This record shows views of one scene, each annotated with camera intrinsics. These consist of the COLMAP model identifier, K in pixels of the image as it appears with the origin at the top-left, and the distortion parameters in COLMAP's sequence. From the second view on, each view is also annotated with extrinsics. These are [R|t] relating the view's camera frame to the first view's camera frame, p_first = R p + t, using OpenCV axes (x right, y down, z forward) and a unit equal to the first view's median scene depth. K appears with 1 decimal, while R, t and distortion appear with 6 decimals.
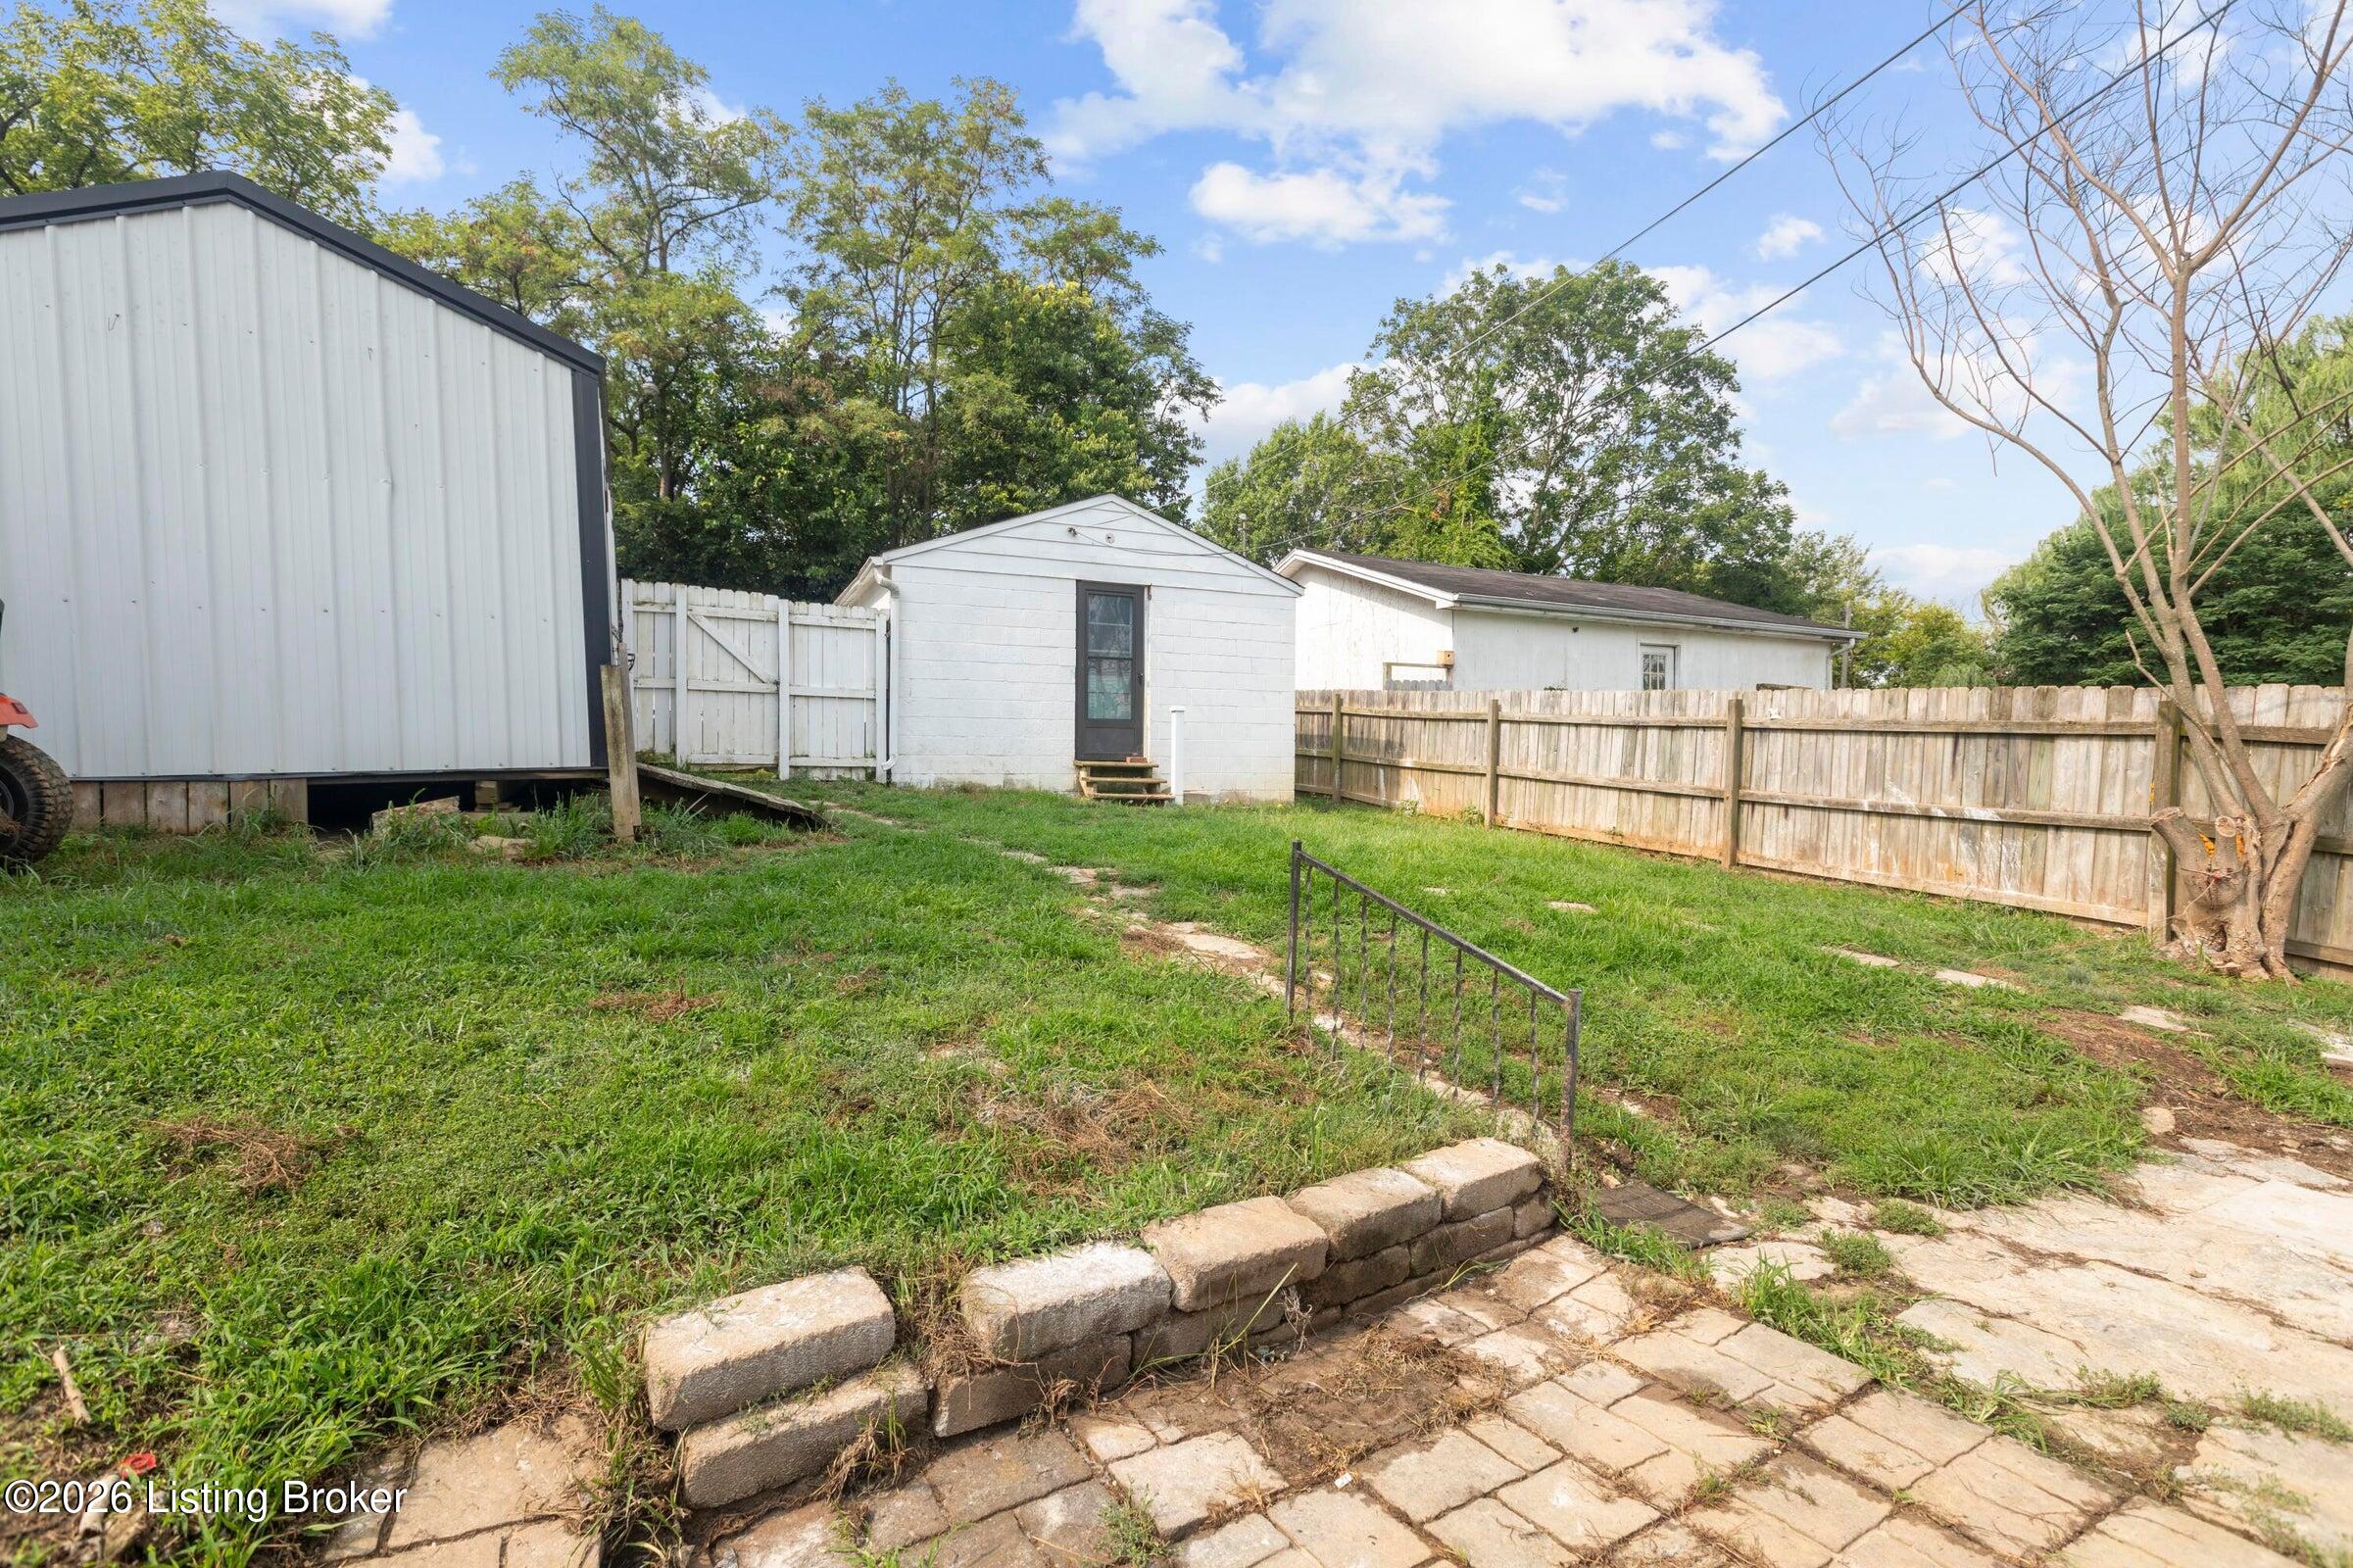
lens RADIAL K [[1036.2, 0, 1176.5], [0, 1036.2, 784.0], [0, 0, 1]] dist [0.000528, -0.000466]
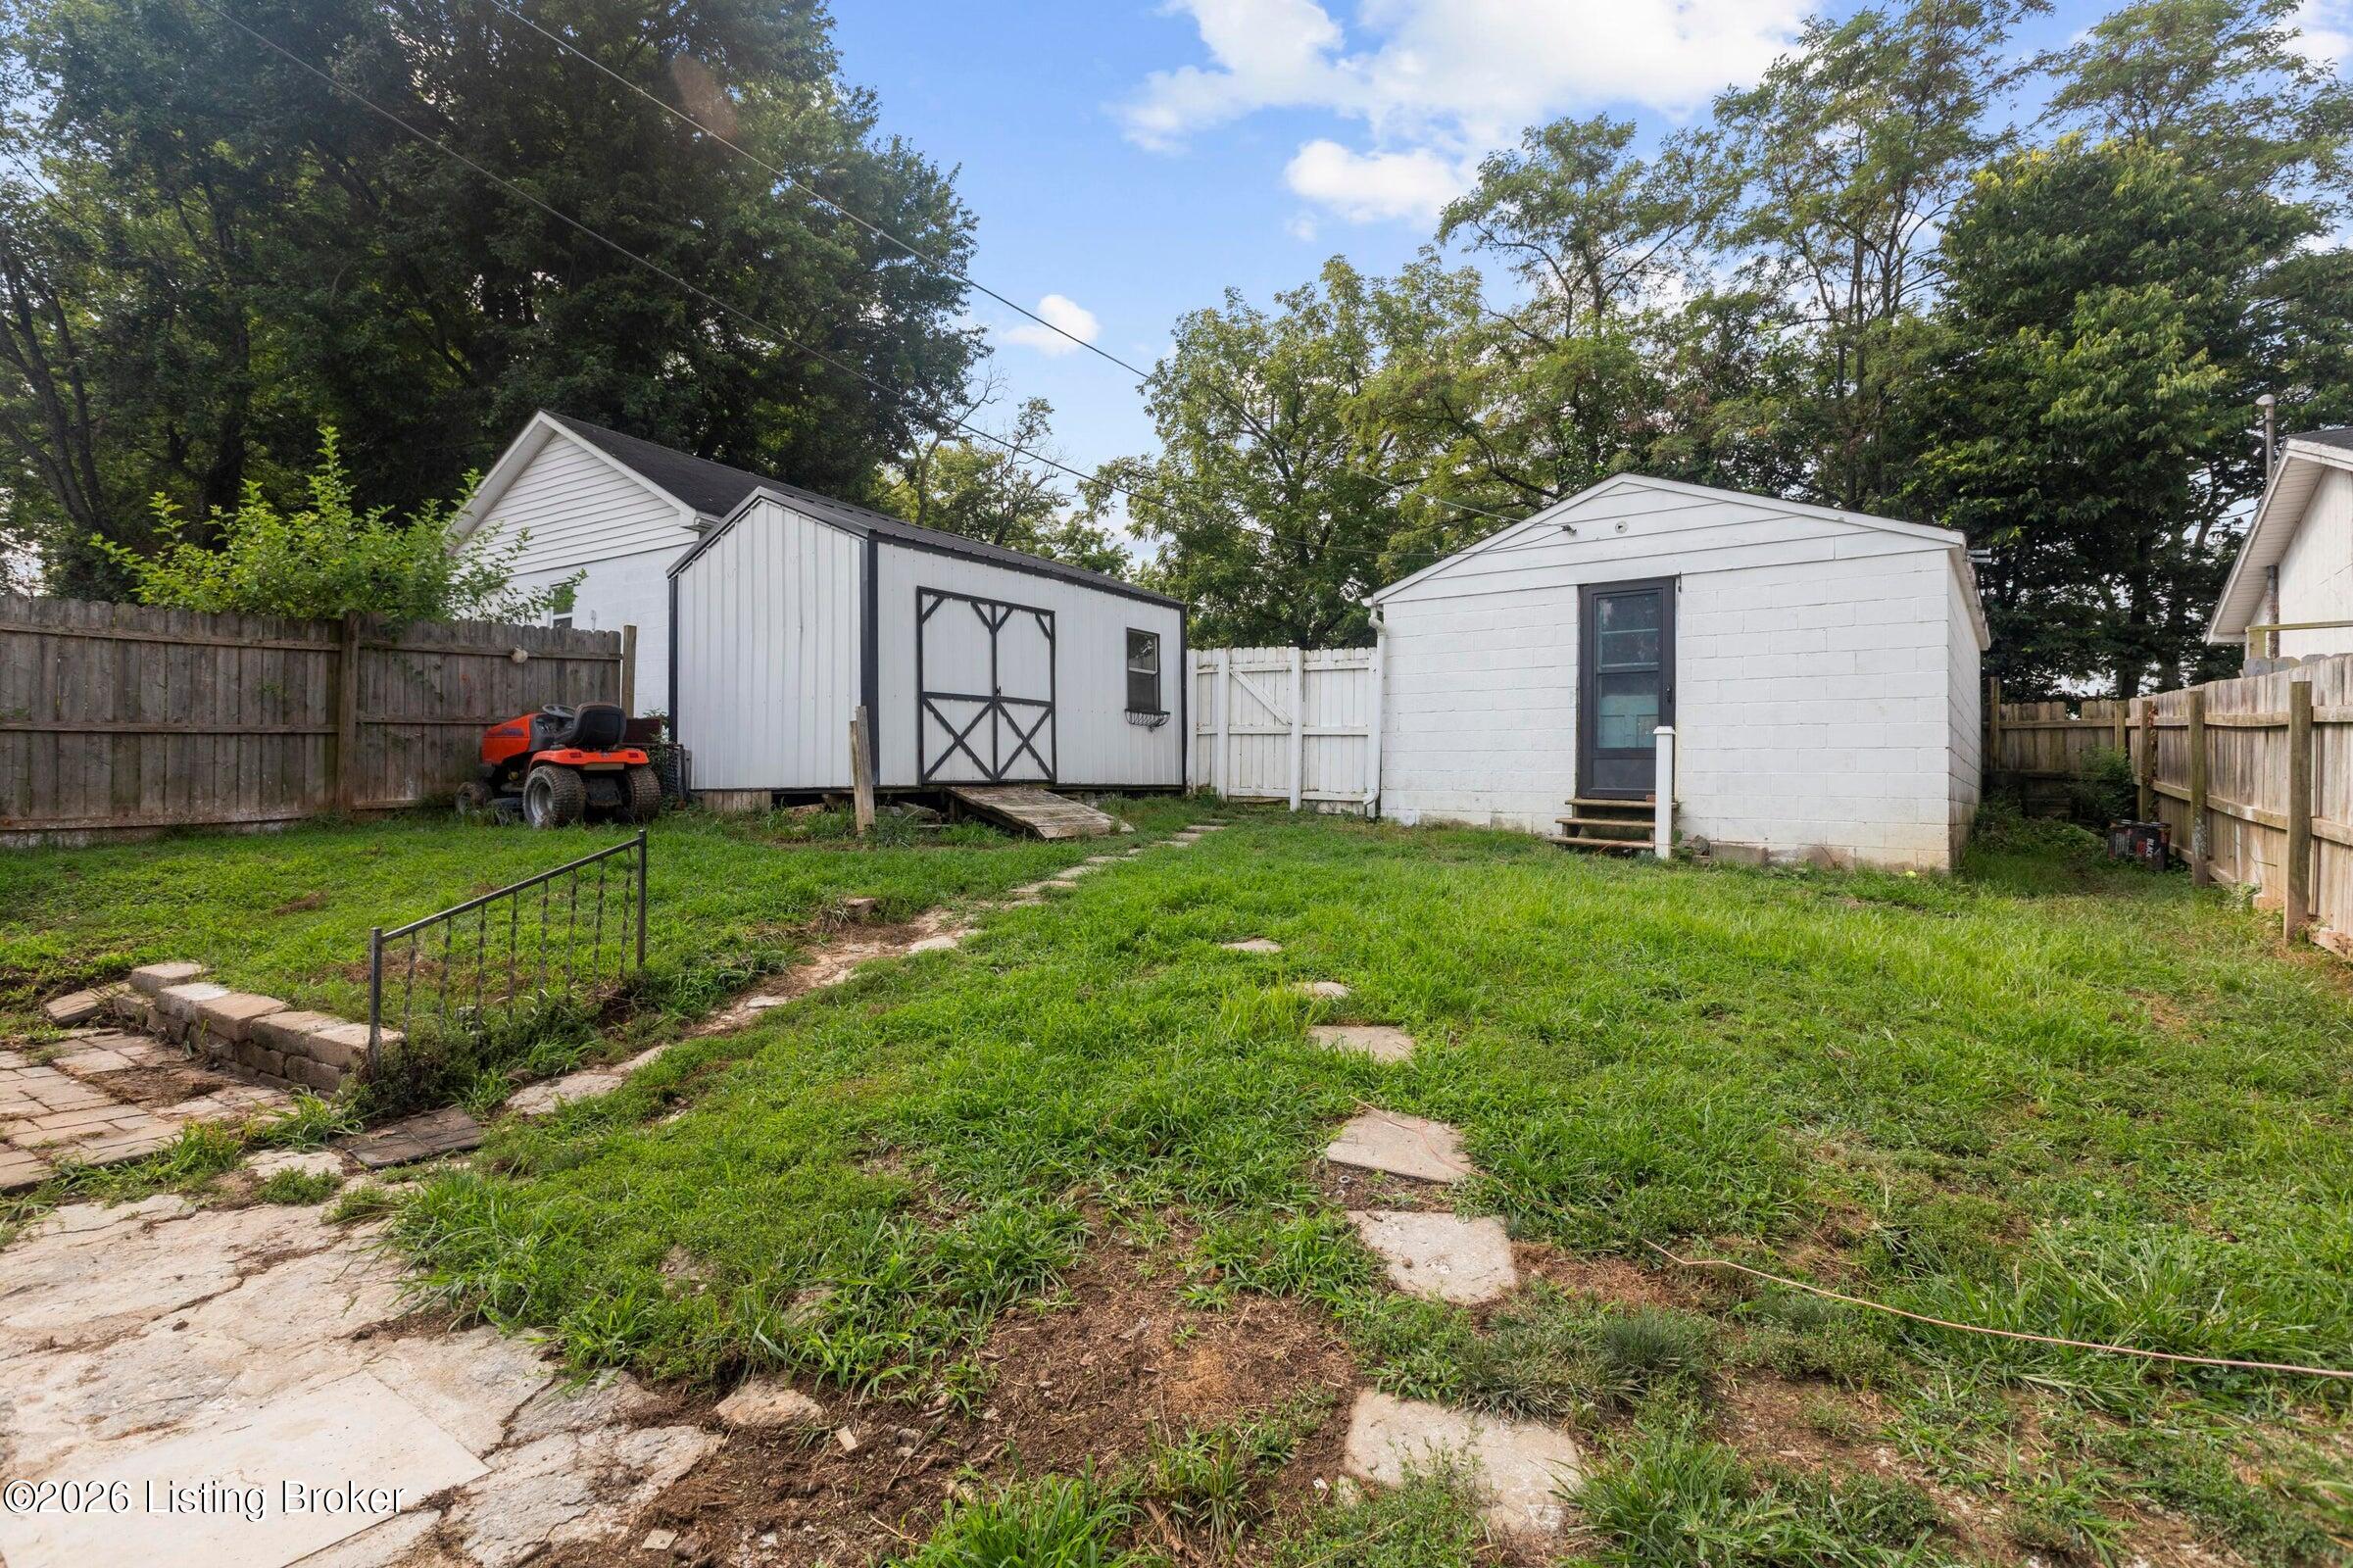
lens RADIAL K [[1076.7, 0, 1176.5], [0, 1076.7, 784.0], [0, 0, 1]] dist [0.000484, 0.000076]
pose [[0.483856, -0.000277, -0.875148, 0.572189], [-0.041877, 0.998847, -0.023469, -0.000994], [0.874145, 0.048004, 0.483286, 0.331289]]
